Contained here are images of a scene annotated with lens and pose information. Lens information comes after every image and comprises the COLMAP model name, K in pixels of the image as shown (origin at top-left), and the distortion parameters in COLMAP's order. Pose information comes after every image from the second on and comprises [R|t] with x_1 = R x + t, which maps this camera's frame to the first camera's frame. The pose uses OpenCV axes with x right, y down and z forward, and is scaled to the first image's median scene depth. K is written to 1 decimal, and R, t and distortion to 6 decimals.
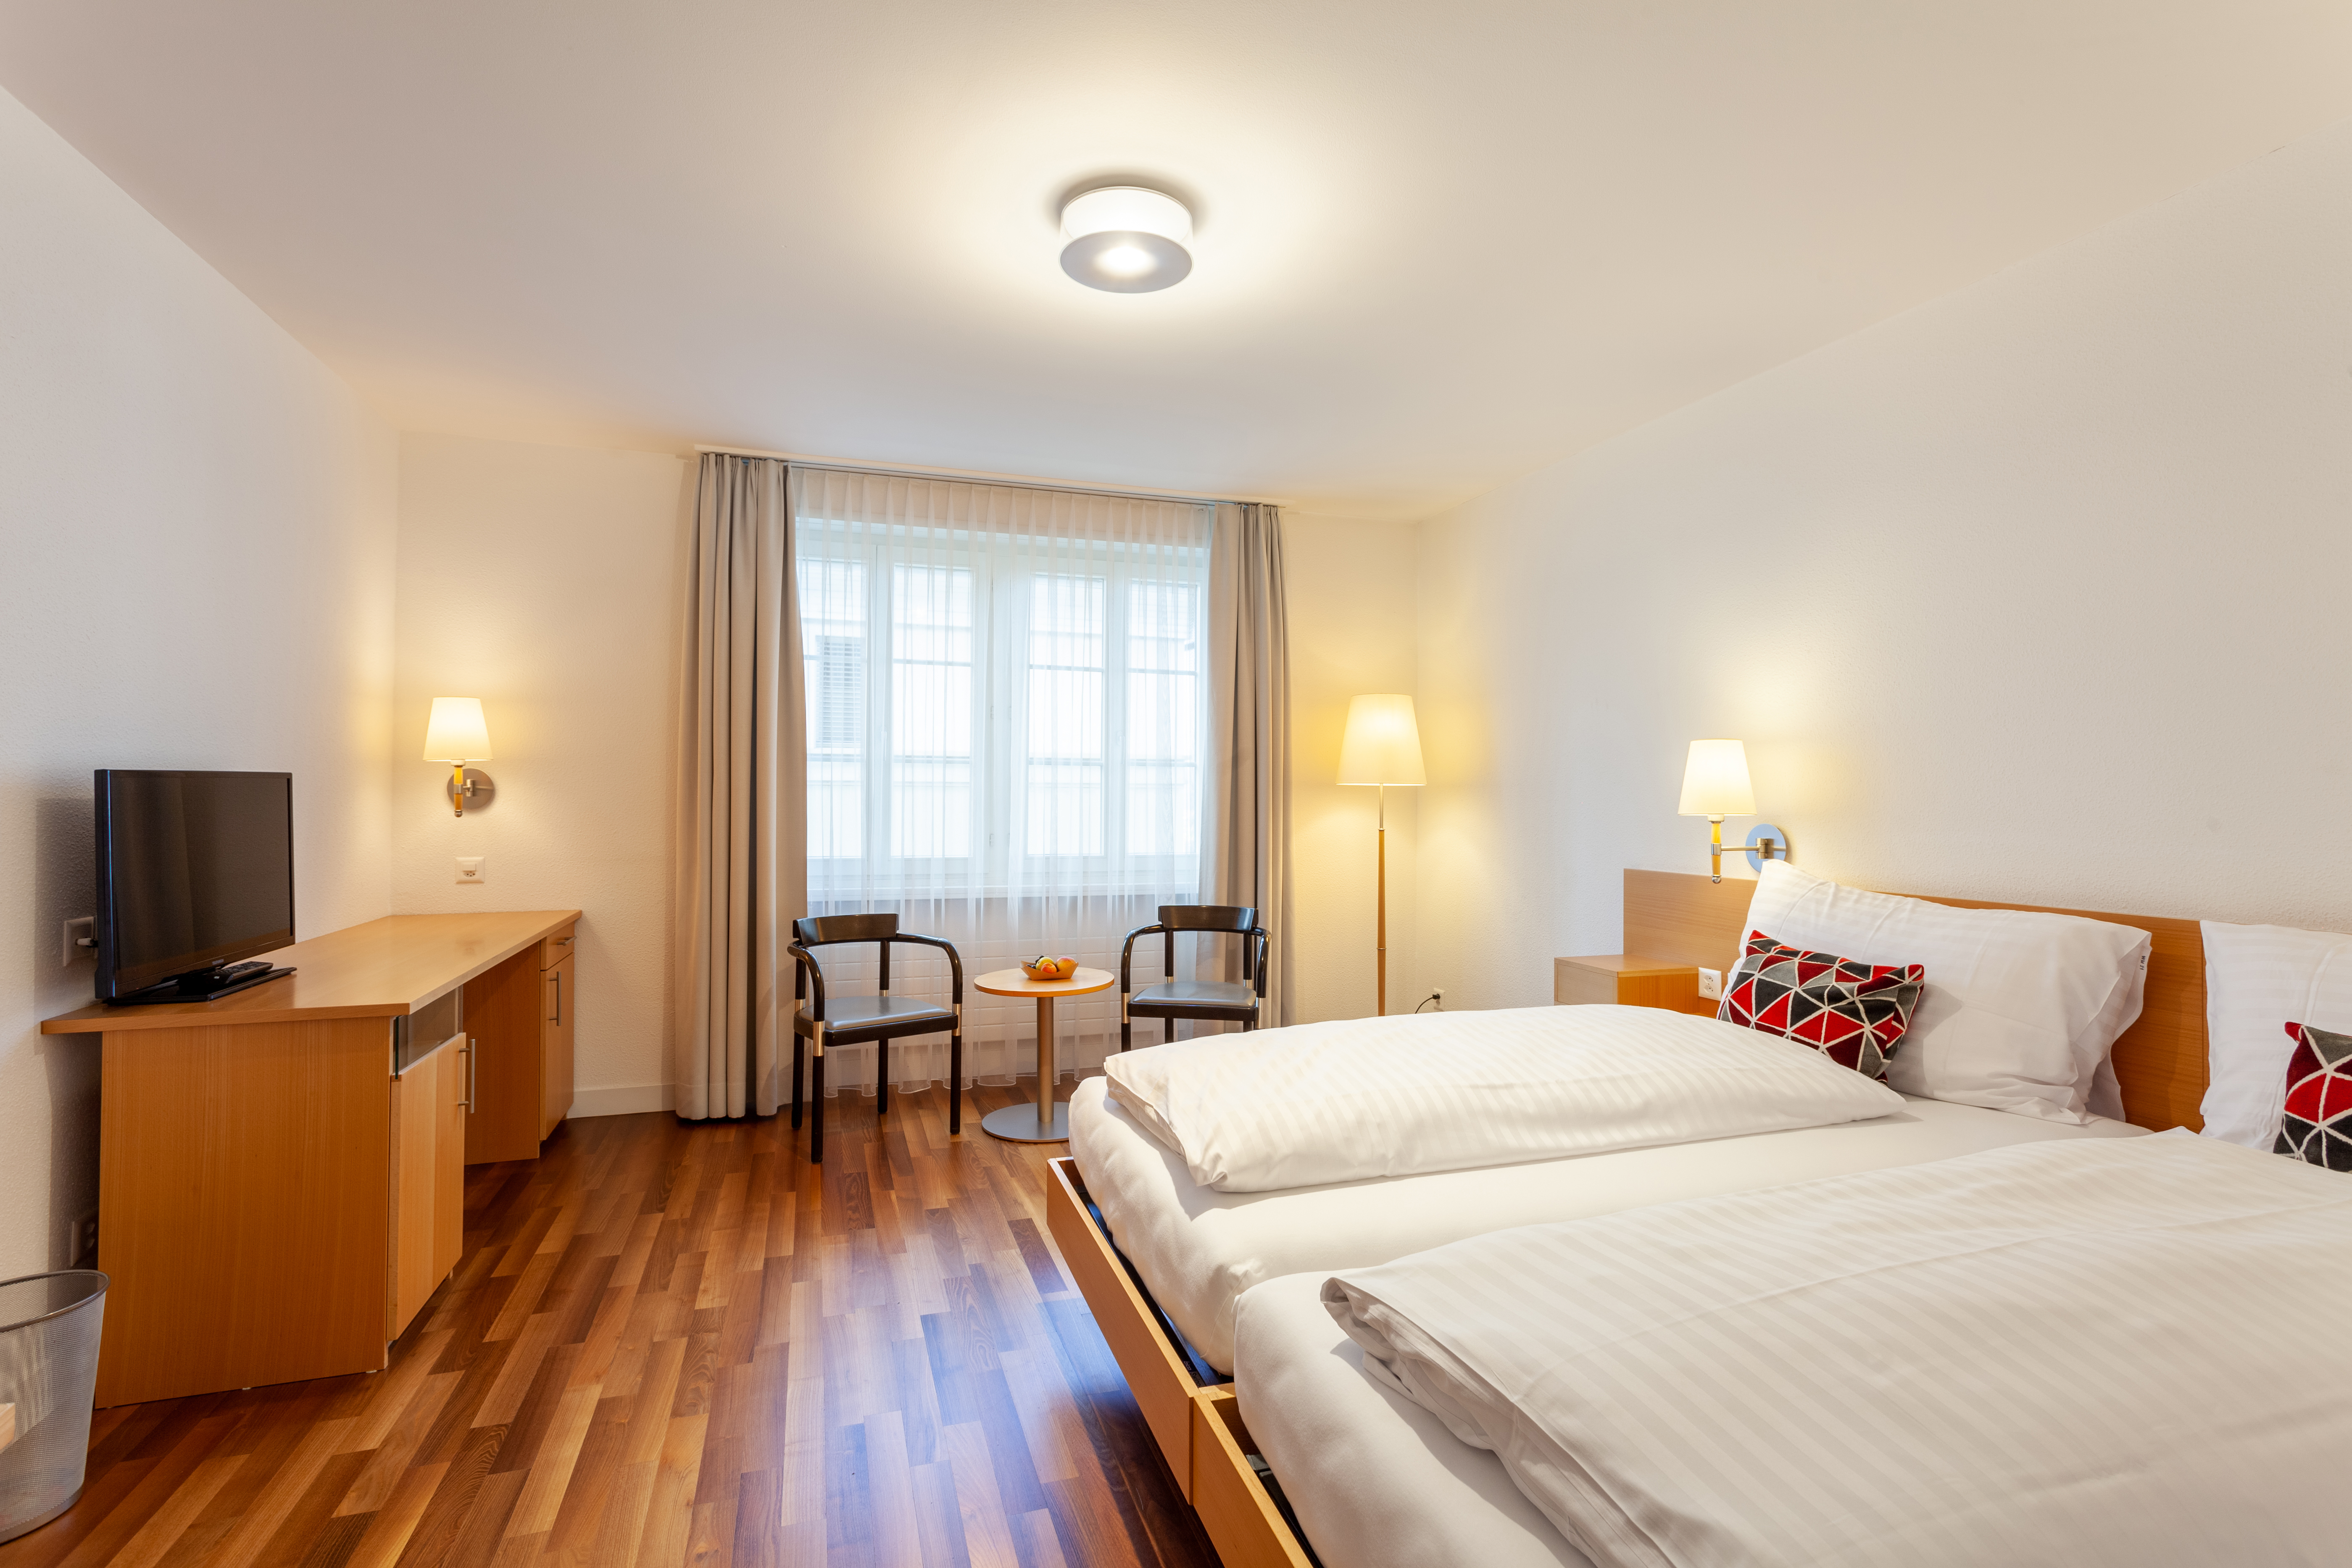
lens RADIAL K [[1125.0, 0, 1172.1], [0, 1125.0, 776.9], [0, 0, 1]] dist [0.001186, 0.000846]
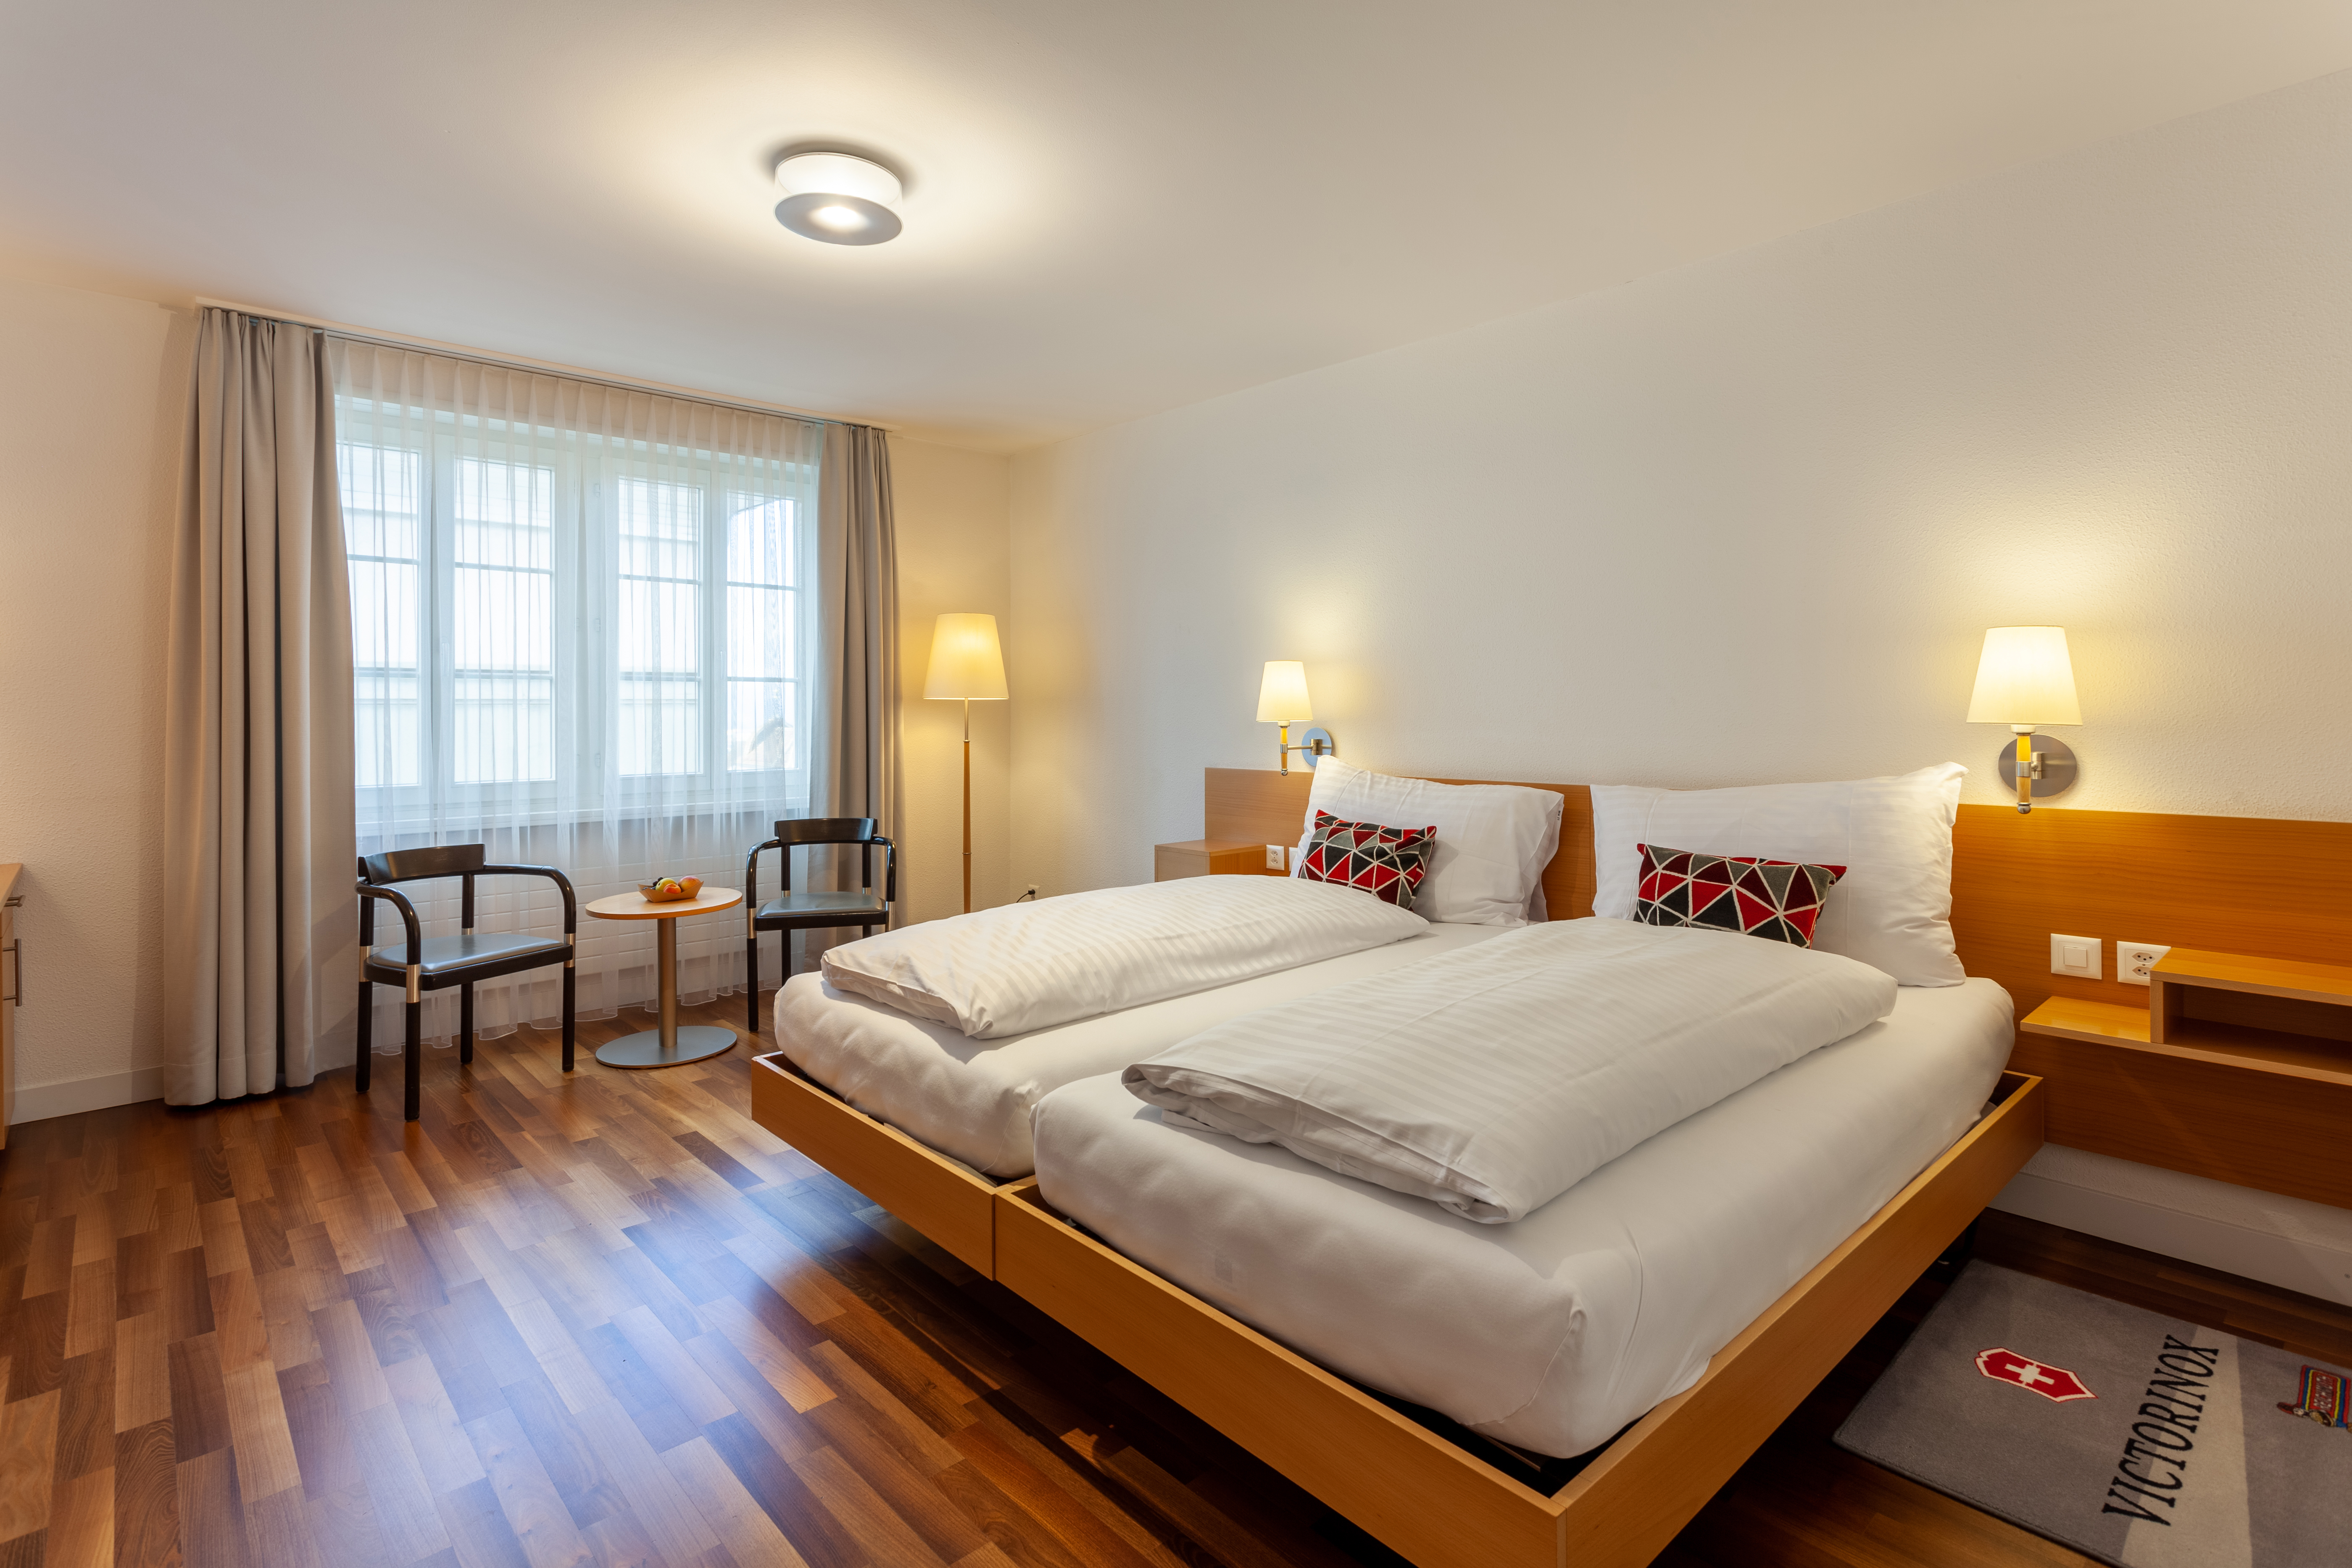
lens RADIAL K [[1149.3, 0, 1188.0], [0, 1149.3, 705.7], [0, 0, 1]] dist [0.002054, 0.000737]
pose [[0.904627, -0.009366, 0.426101, -0.160572], [0.003718, 0.999894, 0.014085, -0.002113], [-0.426188, -0.011158, 0.904566, -0.114759]]
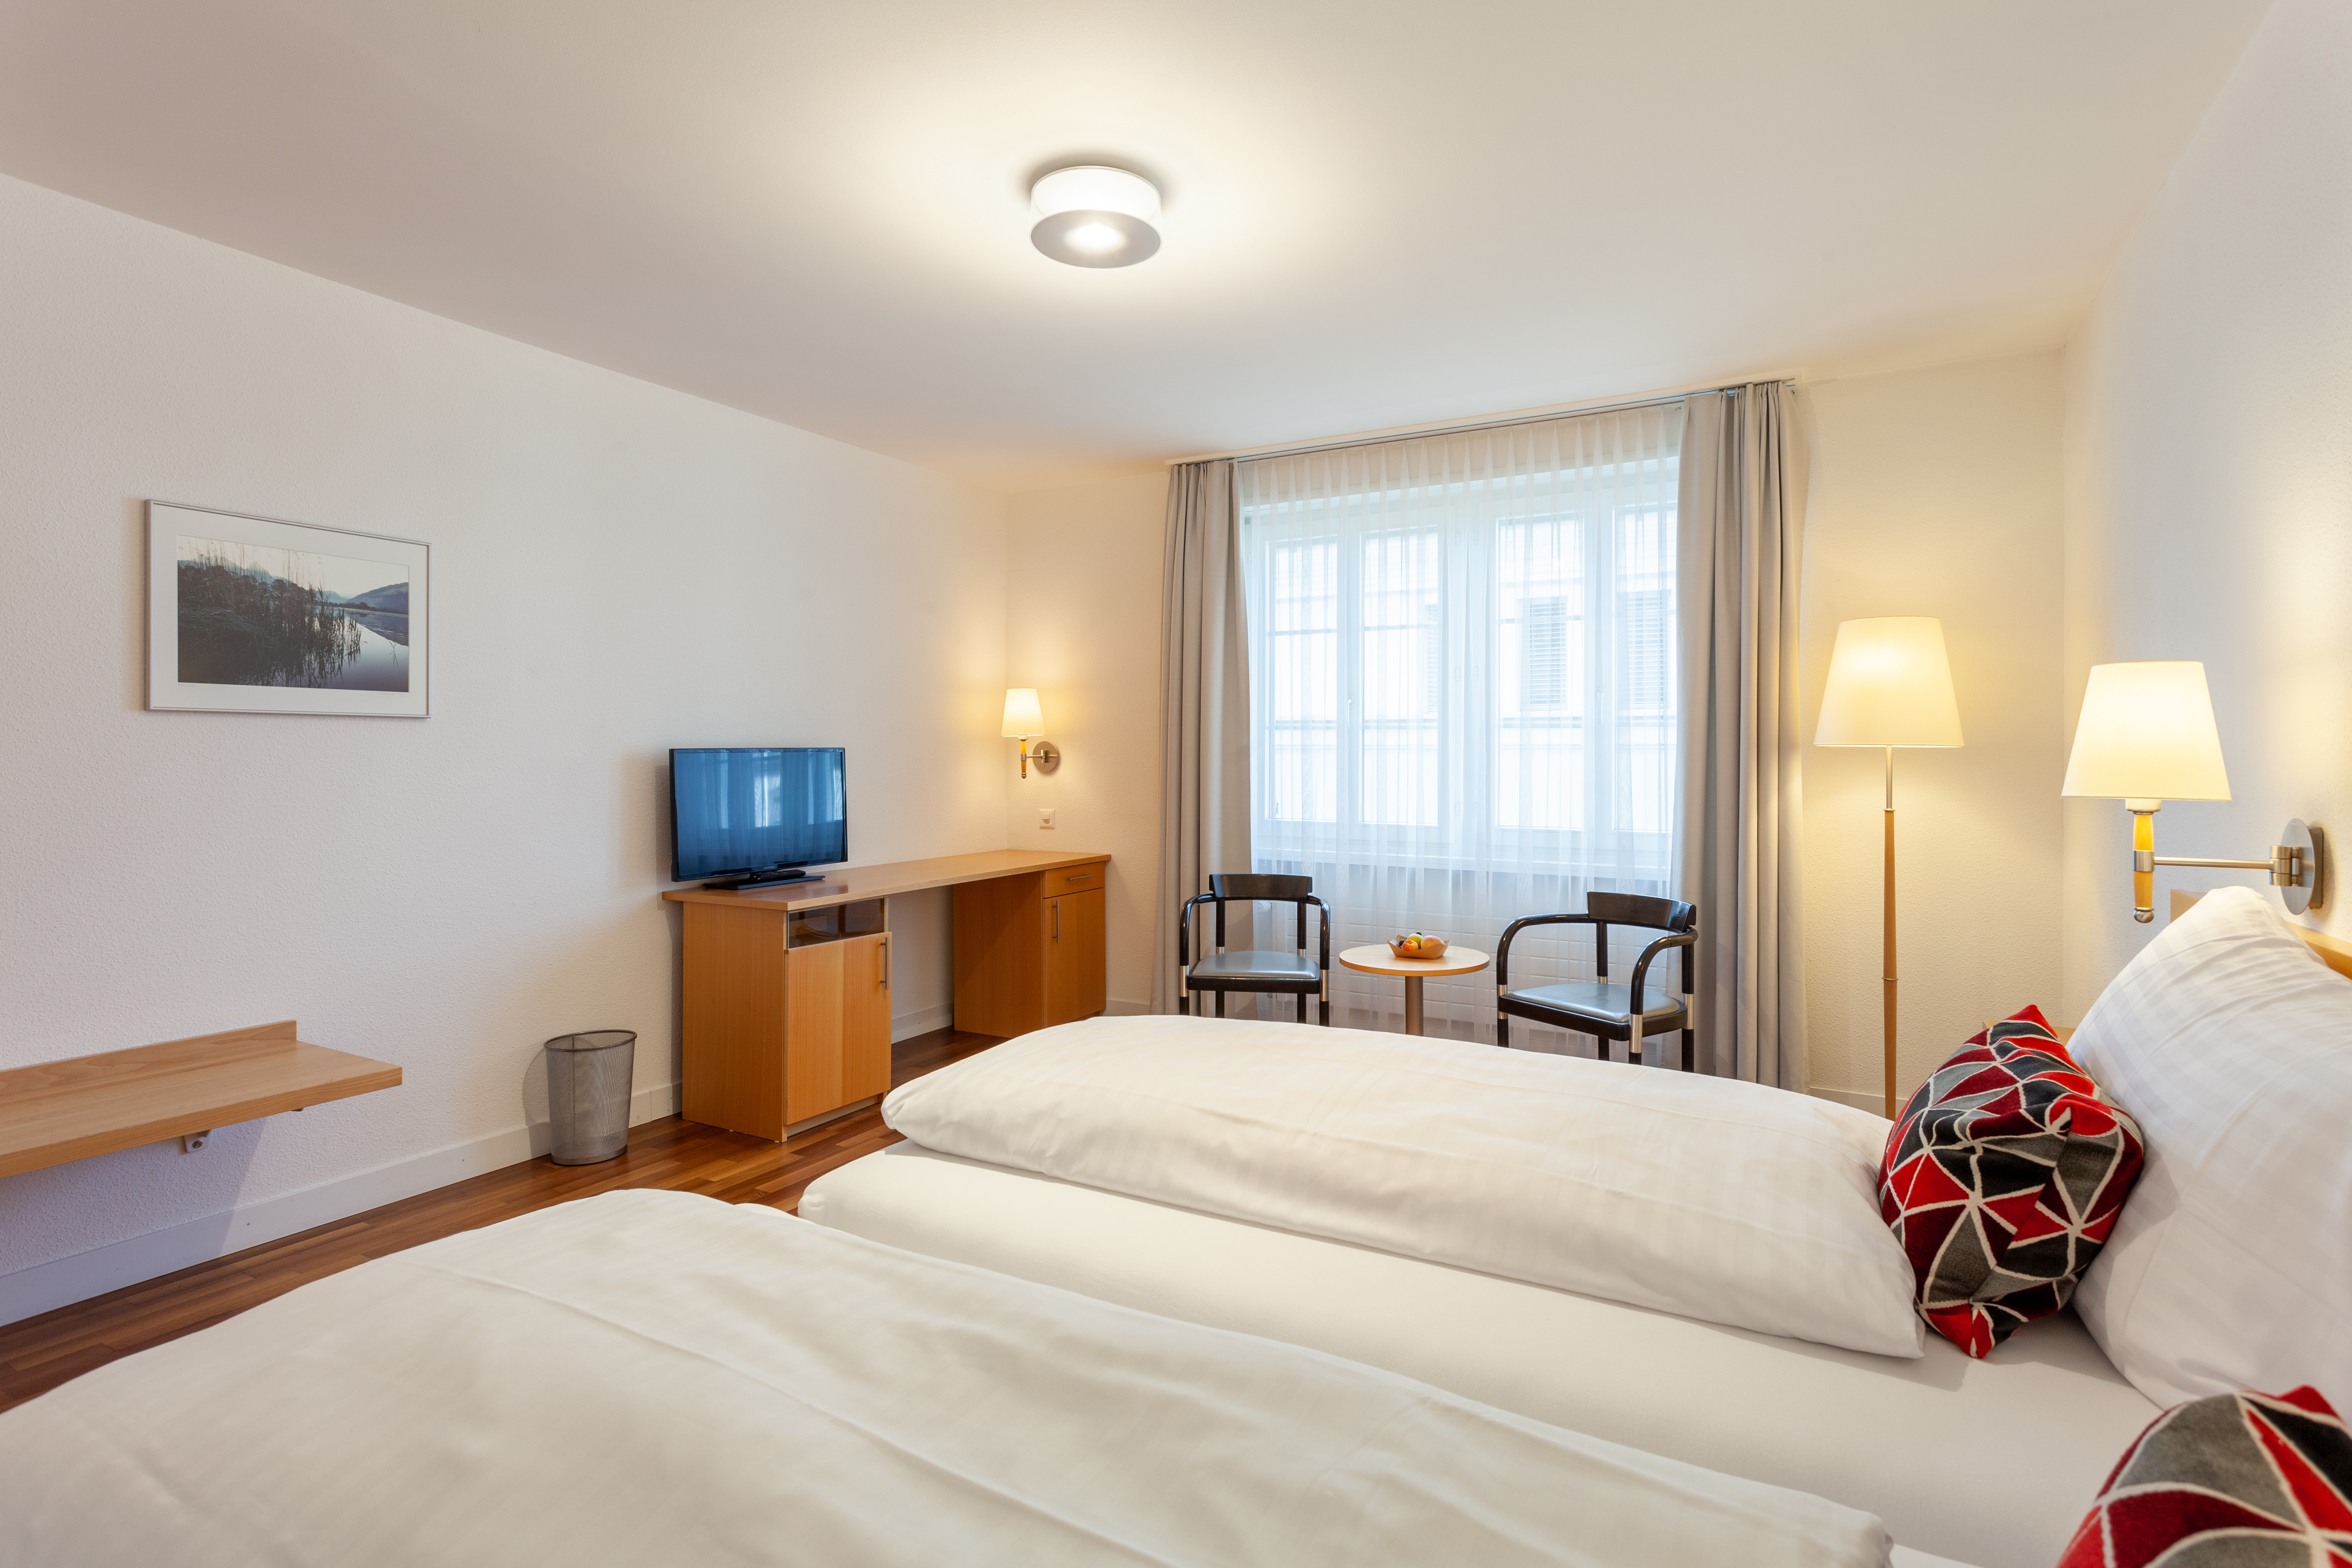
lens RADIAL K [[1137.5, 0, 1182.4], [0, 1137.5, 753.9], [0, 0, 1]] dist [0.005772, 0.000337]
pose [[0.675088, -0.004429, -0.737724, 0.582414], [0.013421, 0.999890, 0.006278, 0.000956], [0.737615, -0.014140, 0.675073, 0.271472]]
